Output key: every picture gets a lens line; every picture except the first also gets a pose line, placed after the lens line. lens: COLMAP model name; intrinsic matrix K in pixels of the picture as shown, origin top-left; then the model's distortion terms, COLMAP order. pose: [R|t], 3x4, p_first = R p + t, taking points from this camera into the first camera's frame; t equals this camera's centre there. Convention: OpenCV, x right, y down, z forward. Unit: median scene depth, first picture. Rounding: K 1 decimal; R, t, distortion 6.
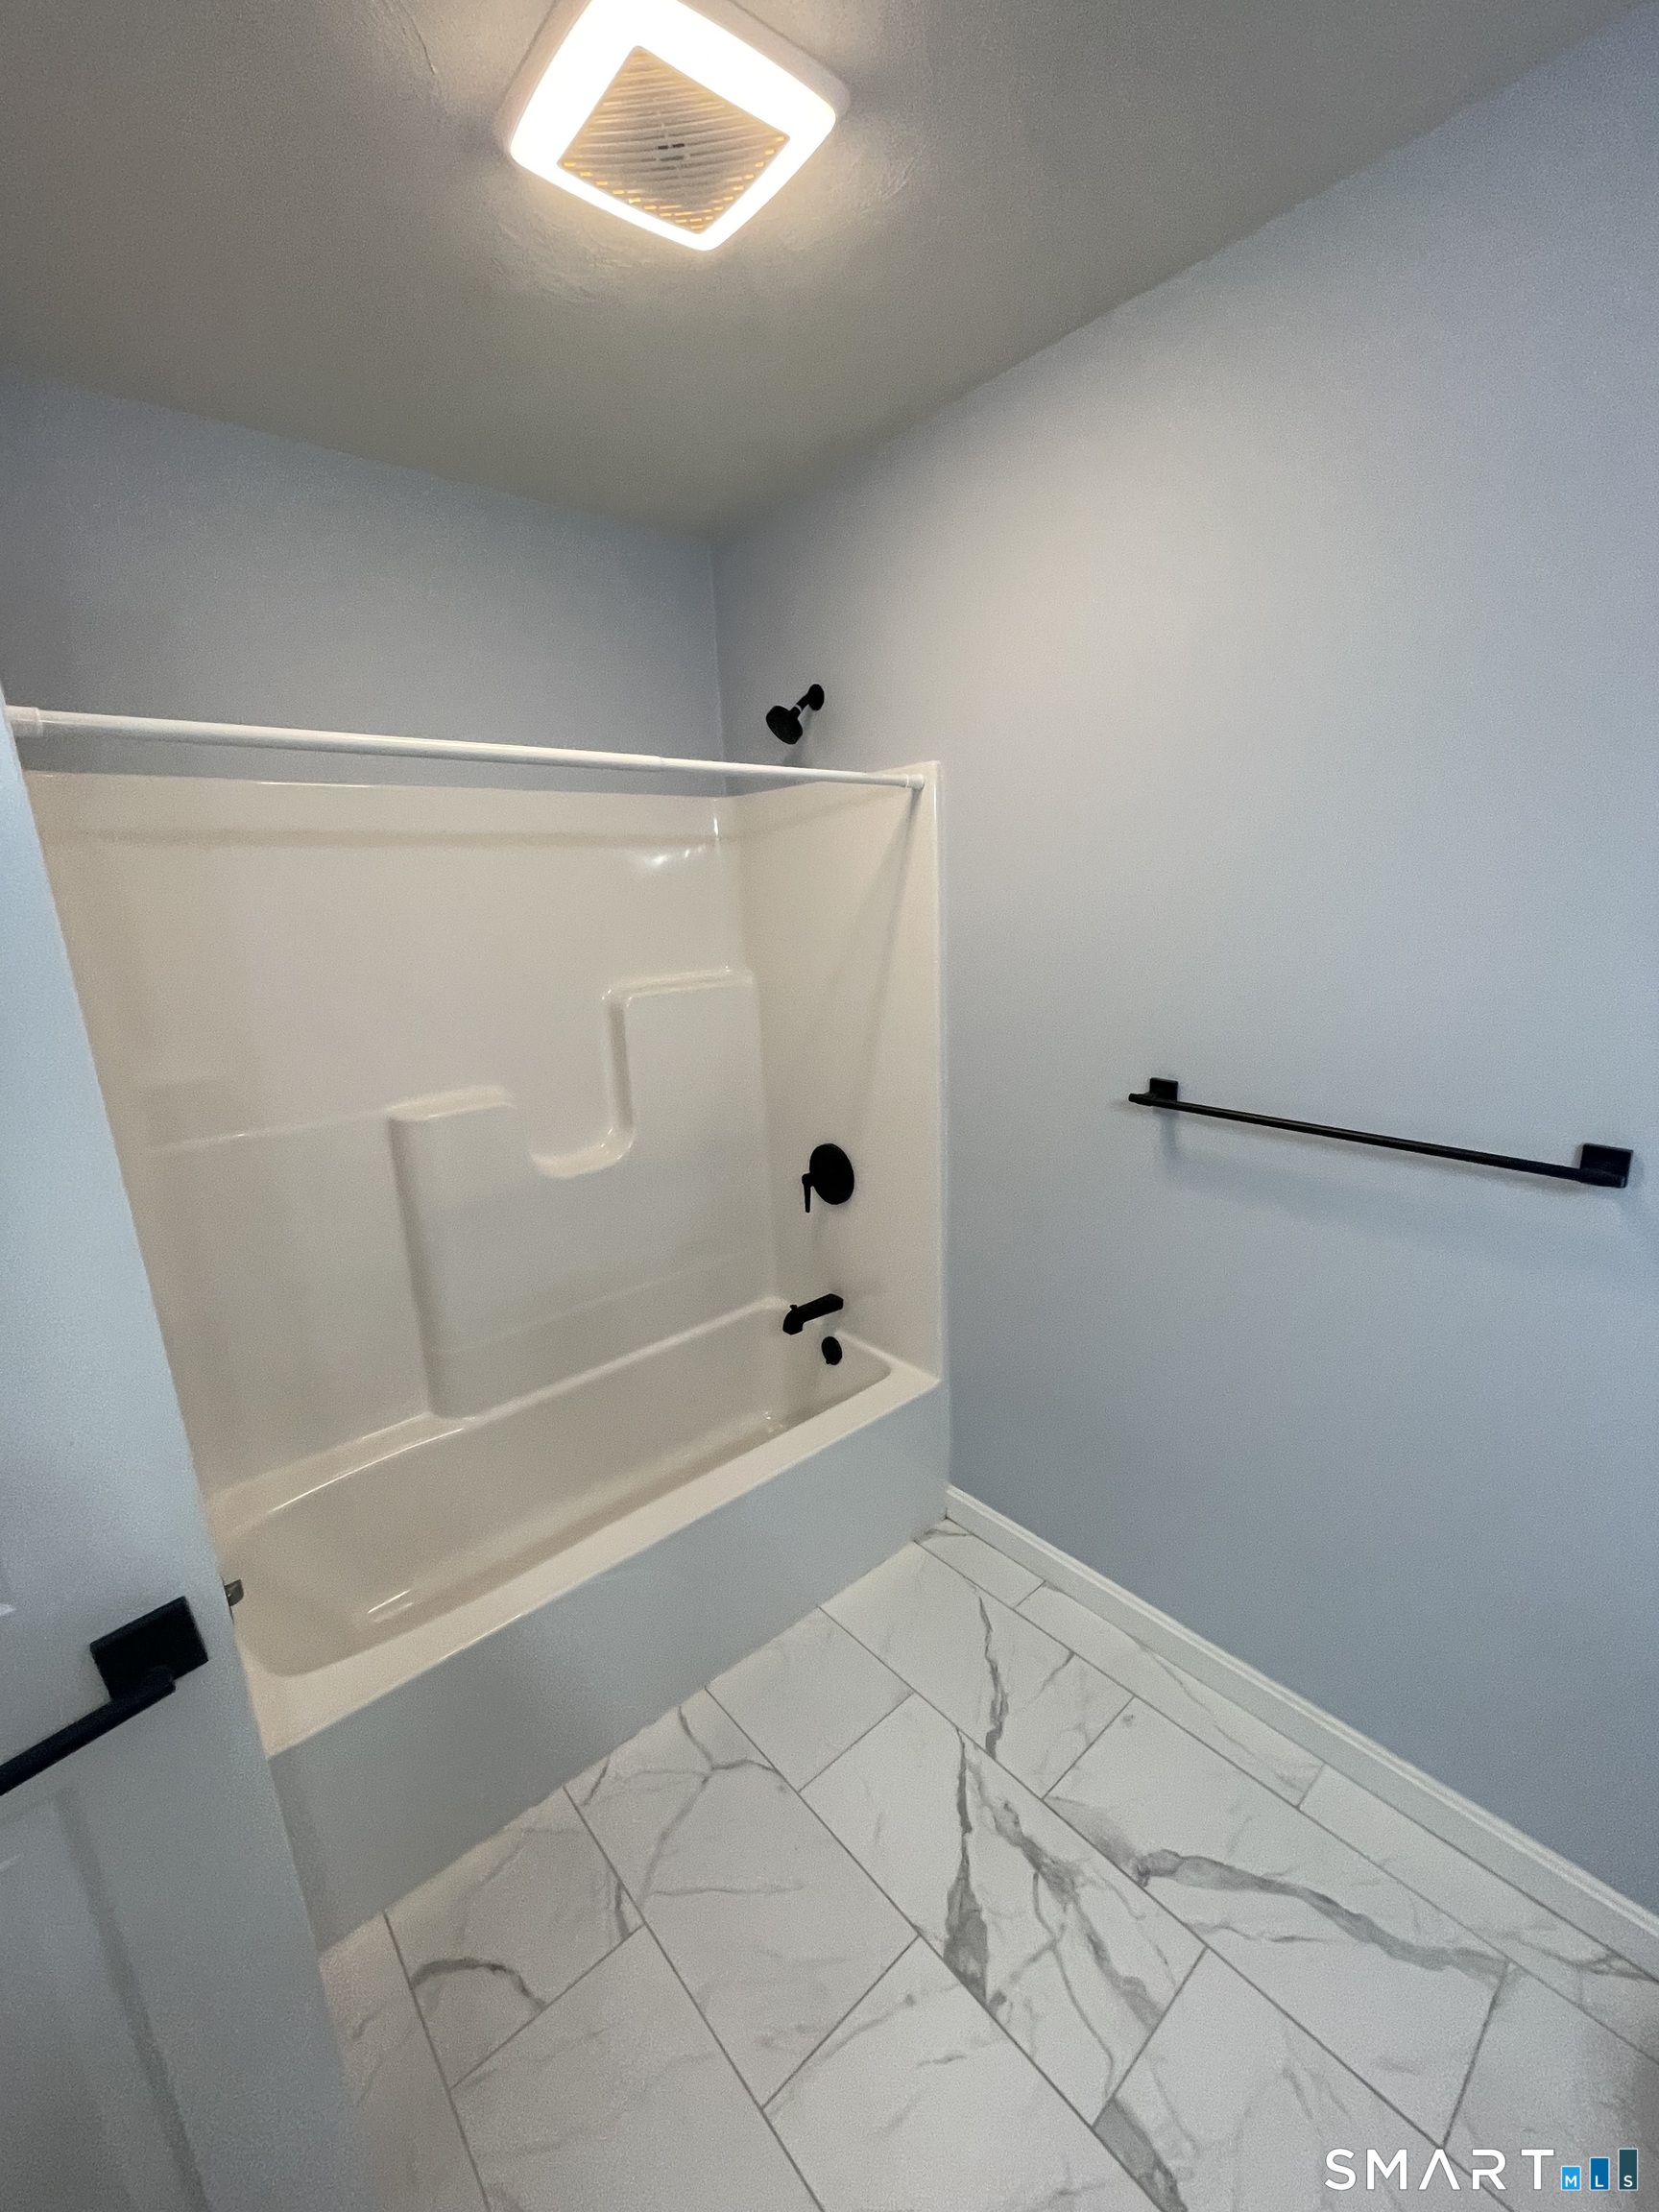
lens RADIAL K [[890.8, 0, 829.5], [0, 890.8, 1106.0], [0, 0, 1]] dist [0.000388, 0.000022]
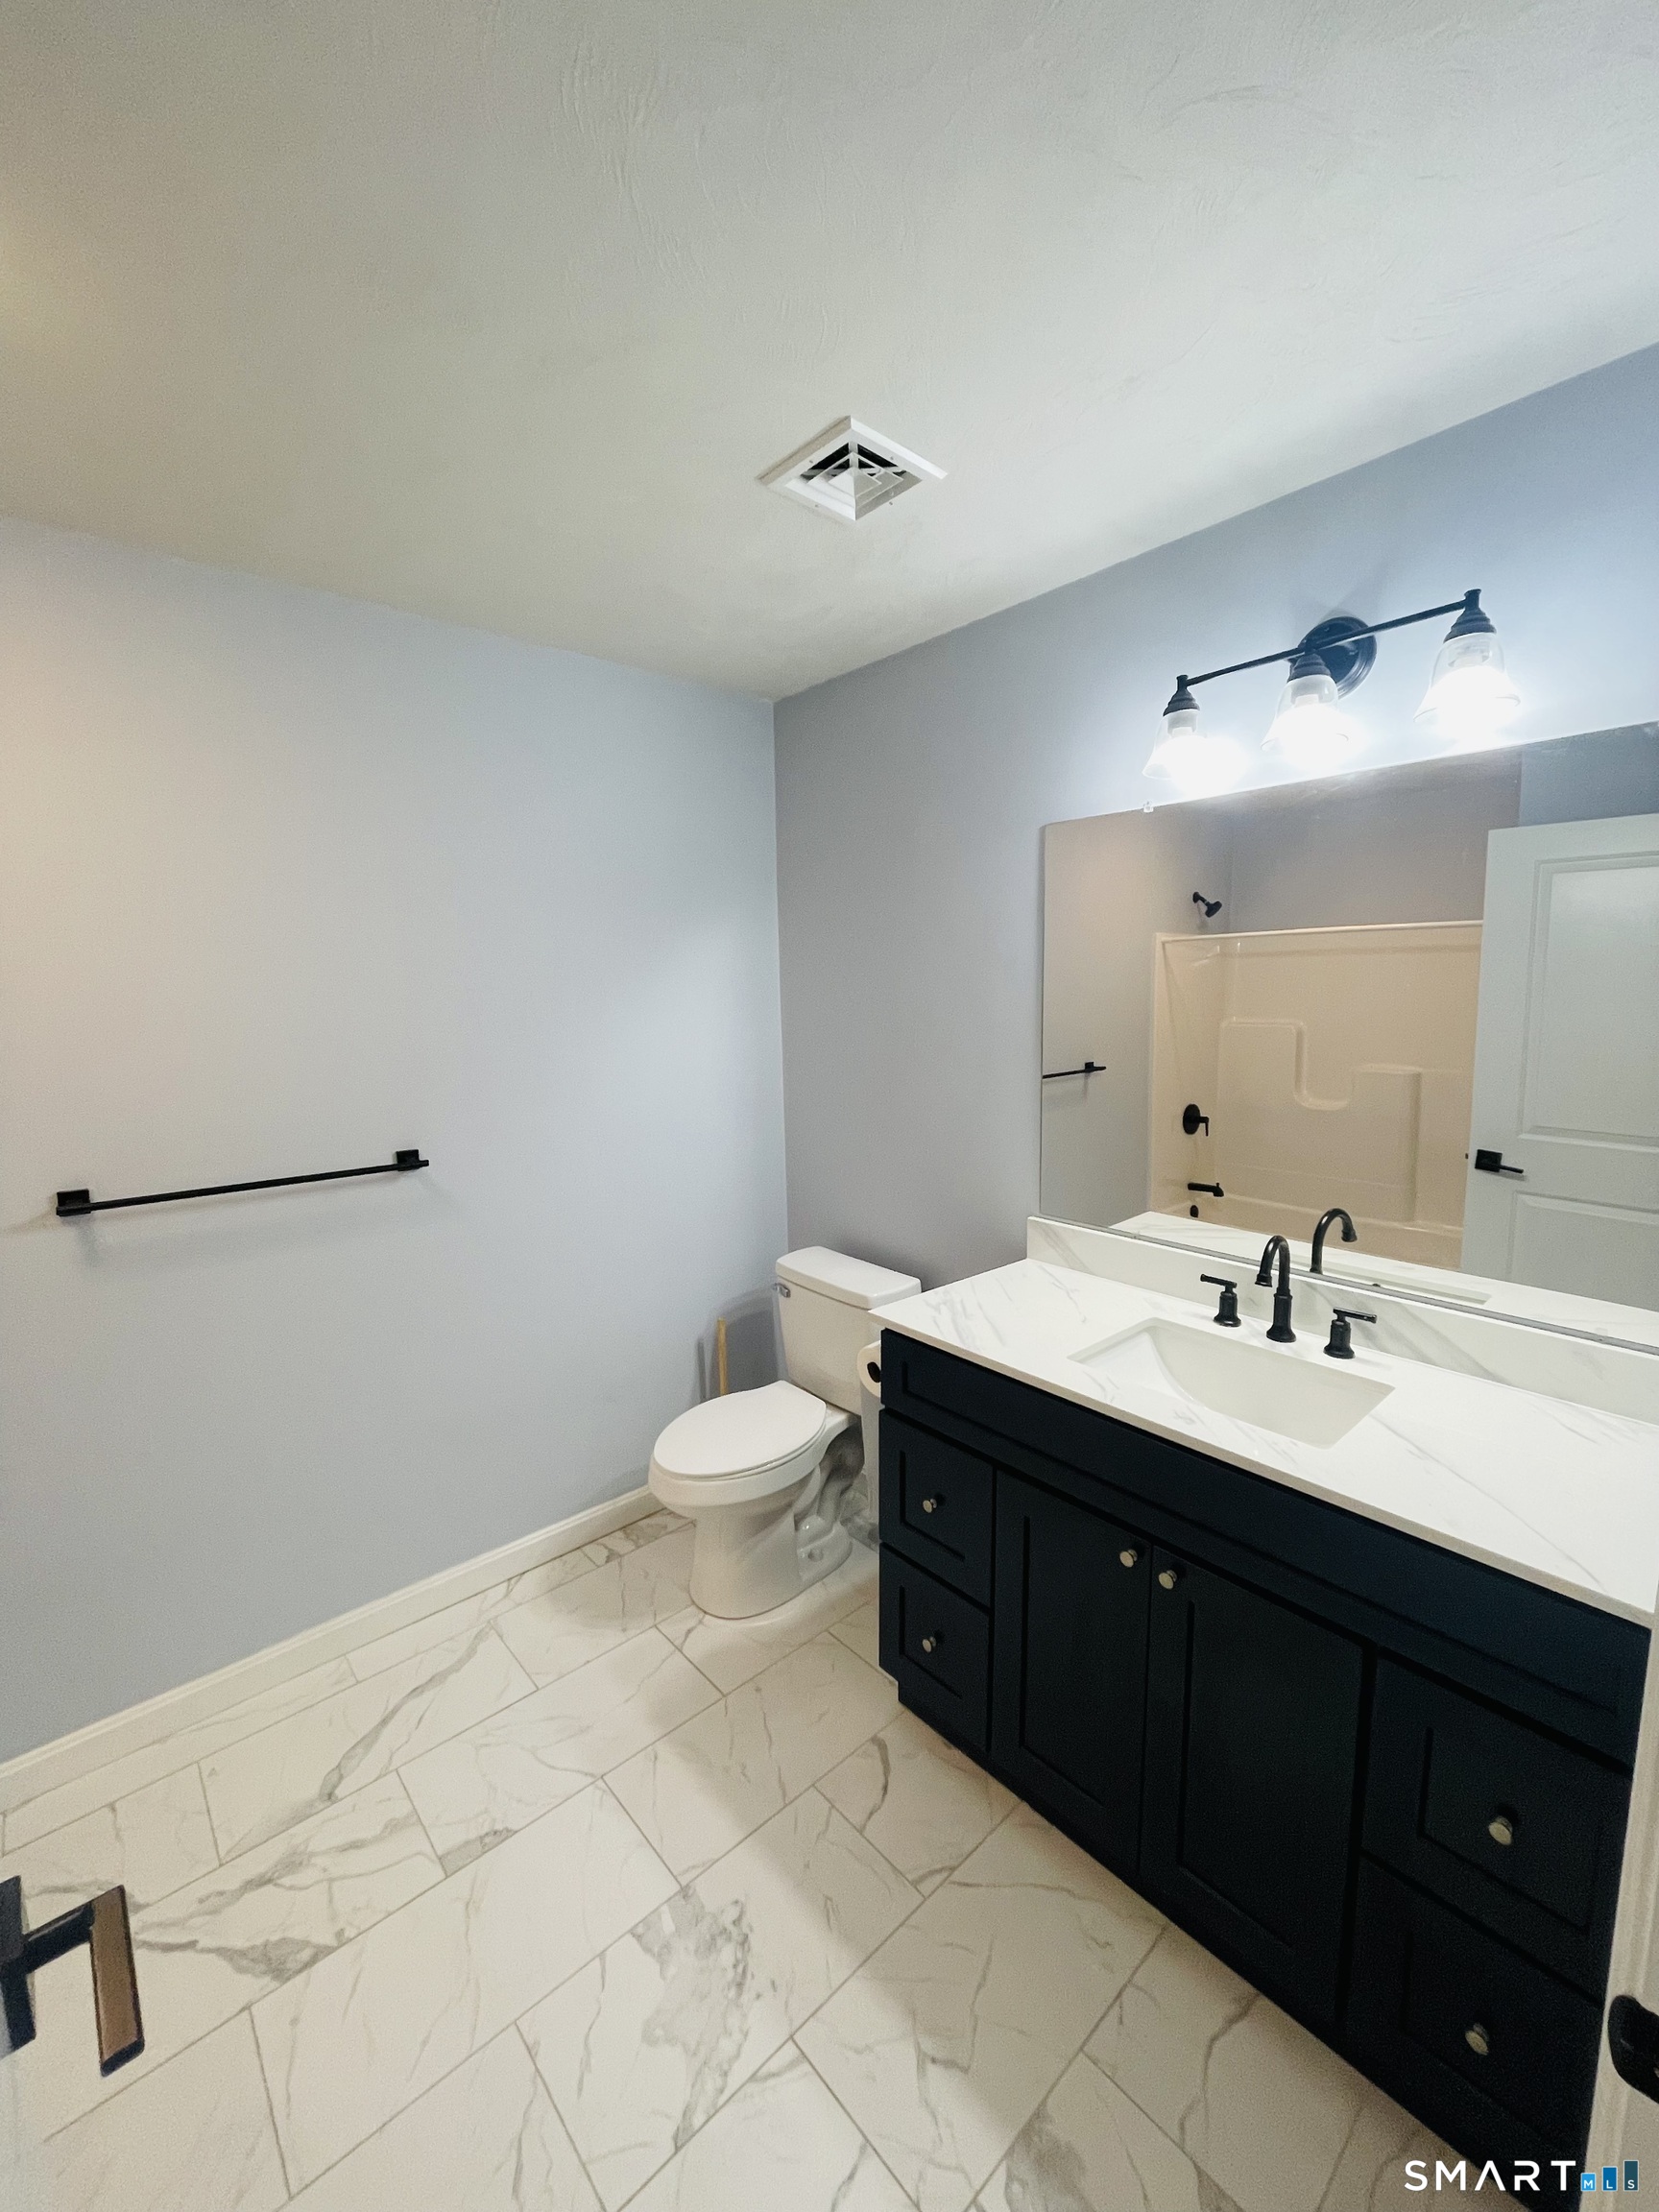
lens RADIAL K [[890.8, 0, 829.5], [0, 890.8, 1106.0], [0, 0, 1]] dist [0.000388, 0.000022]
pose [[-0.001849, -0.098453, 0.995140, -0.799284], [0.250801, 0.963290, 0.095767, 0.001839], [-0.968037, 0.249759, 0.022911, 0.071635]]
